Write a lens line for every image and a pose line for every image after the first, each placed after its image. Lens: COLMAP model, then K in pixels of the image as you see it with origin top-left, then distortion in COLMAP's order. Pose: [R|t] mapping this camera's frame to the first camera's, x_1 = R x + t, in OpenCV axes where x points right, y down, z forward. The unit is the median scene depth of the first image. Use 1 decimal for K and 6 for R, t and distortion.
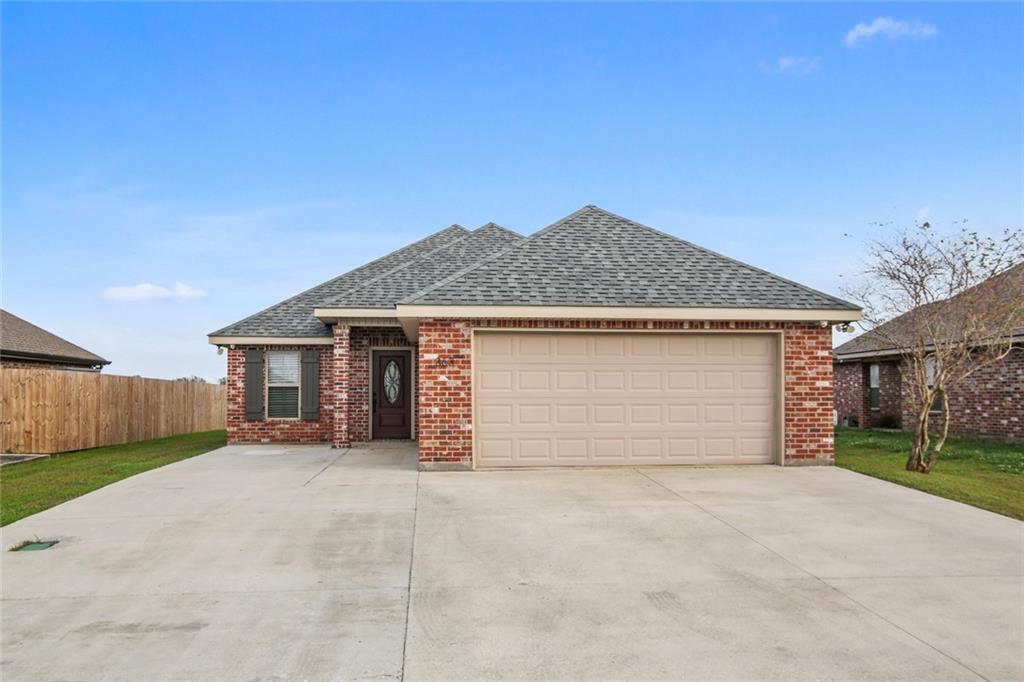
lens RADIAL K [[844.8, 0, 513.2], [0, 844.8, 339.2], [0, 0, 1]] dist [0.026876, 0.006206]
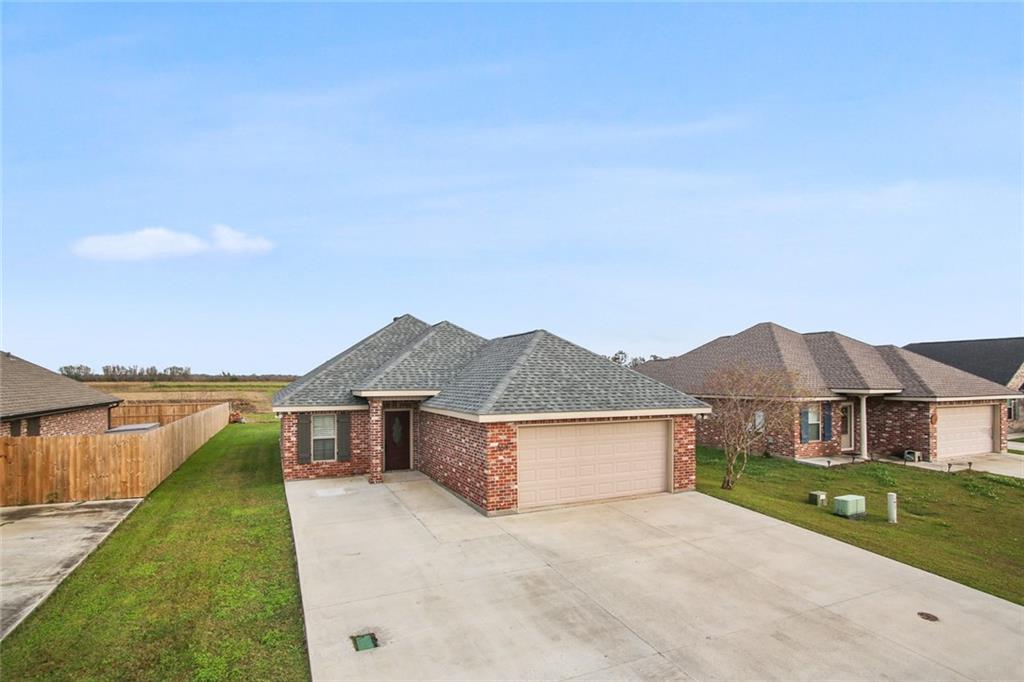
lens RADIAL K [[535.6, 0, 509.3], [0, 535.6, 348.3], [0, 0, 1]] dist [-0.006003, -0.000231]
pose [[0.942090, 0.013364, 0.335094, -0.399092], [-0.021194, 0.999581, 0.019720, -0.175975], [-0.334690, -0.025680, 0.941978, 0.041816]]
